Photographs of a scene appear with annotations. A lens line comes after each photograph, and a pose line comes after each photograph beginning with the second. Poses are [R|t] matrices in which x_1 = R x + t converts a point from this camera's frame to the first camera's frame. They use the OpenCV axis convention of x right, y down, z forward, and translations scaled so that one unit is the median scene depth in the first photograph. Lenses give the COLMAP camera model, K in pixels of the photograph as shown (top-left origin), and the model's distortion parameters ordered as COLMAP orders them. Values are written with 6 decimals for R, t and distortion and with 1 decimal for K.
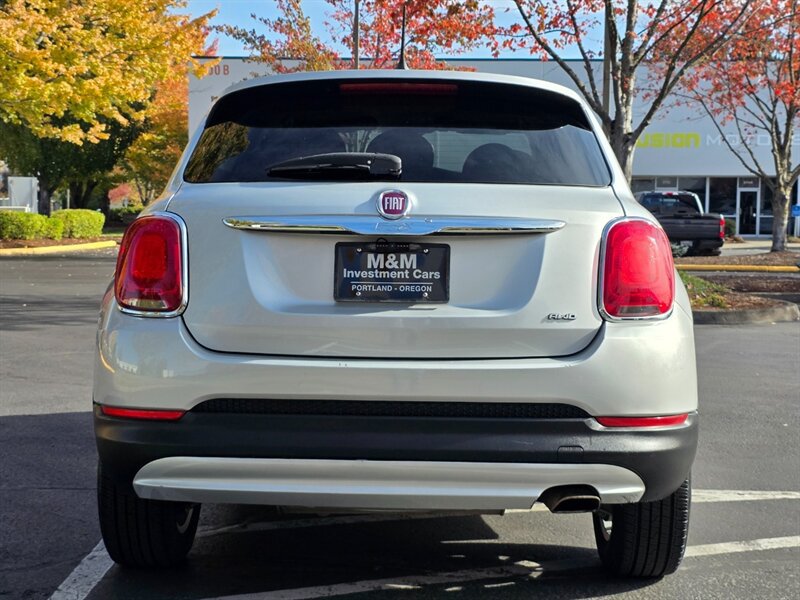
lens RADIAL K [[1266.1, 0, 400.0], [0, 1266.1, 300.0], [0, 0, 1]] dist [0.143843, -0.486375]
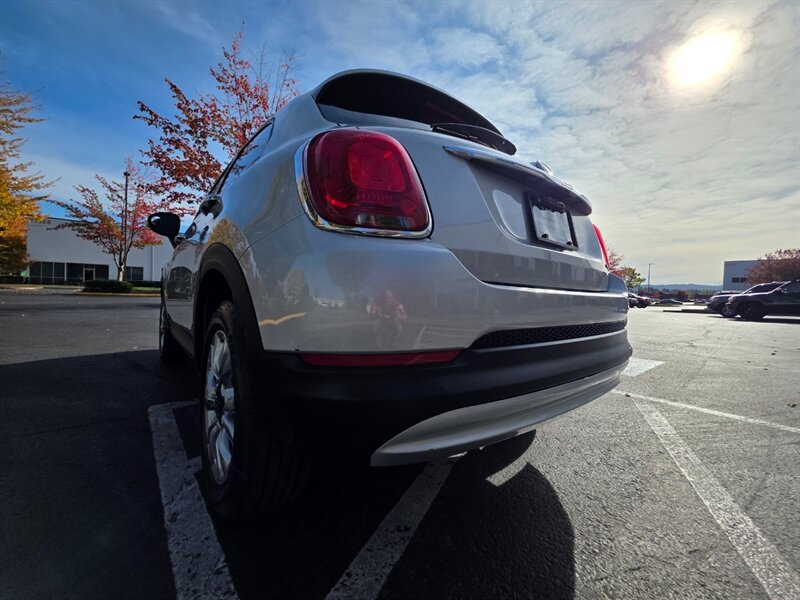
lens RADIAL K [[317.7, 0, 402.5], [0, 317.7, 299.1], [0, 0, 1]] dist [0.001002, 0.000352]
pose [[0.754870, 0.003190, 0.655867, -0.324886], [0.017362, 0.999541, -0.024844, 0.058565], [-0.655645, 0.030141, 0.754467, 0.854074]]
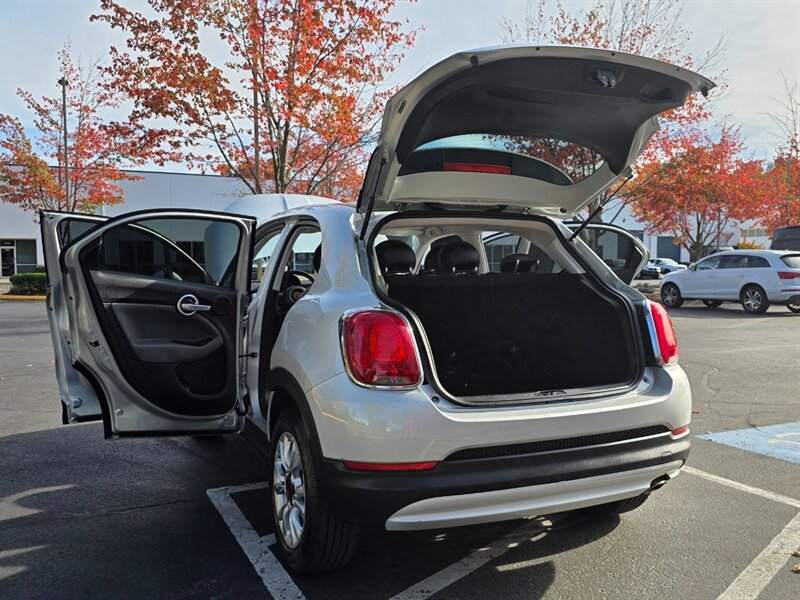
lens RADIAL K [[702.3, 0, 405.5], [0, 702.3, 302.2], [0, 0, 1]] dist [0.032083, -0.012301]
pose [[0.895831, -0.035165, 0.443002, -0.506813], [0.039222, 0.999231, 0.000003, -0.077352], [-0.442662, 0.017373, 0.896520, 0.352094]]
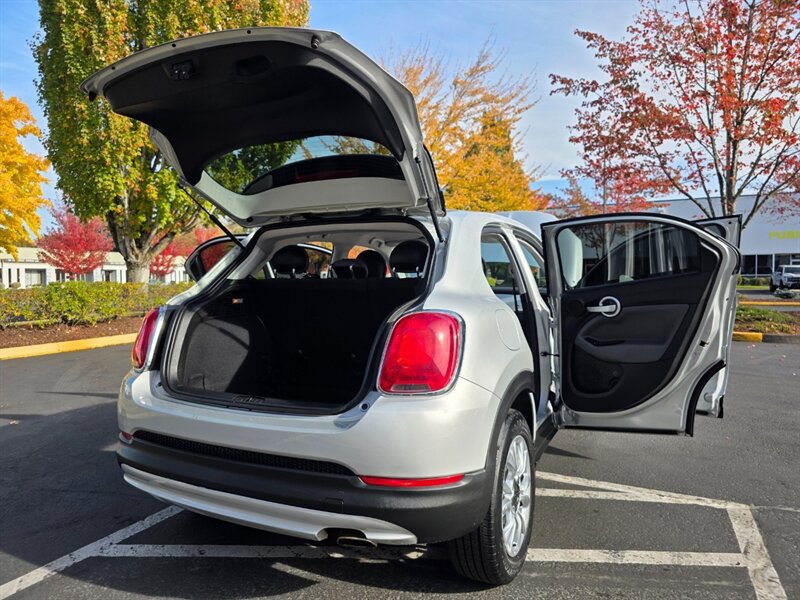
lens RADIAL K [[541.4, 0, 399.0], [0, 541.4, 295.2], [0, 0, 1]] dist [0.016017, -0.007569]
pose [[0.903743, -0.004662, -0.428051, 0.404241], [-0.010382, 0.999408, -0.032804, -0.064984], [0.427950, 0.034090, 0.903159, 0.521562]]
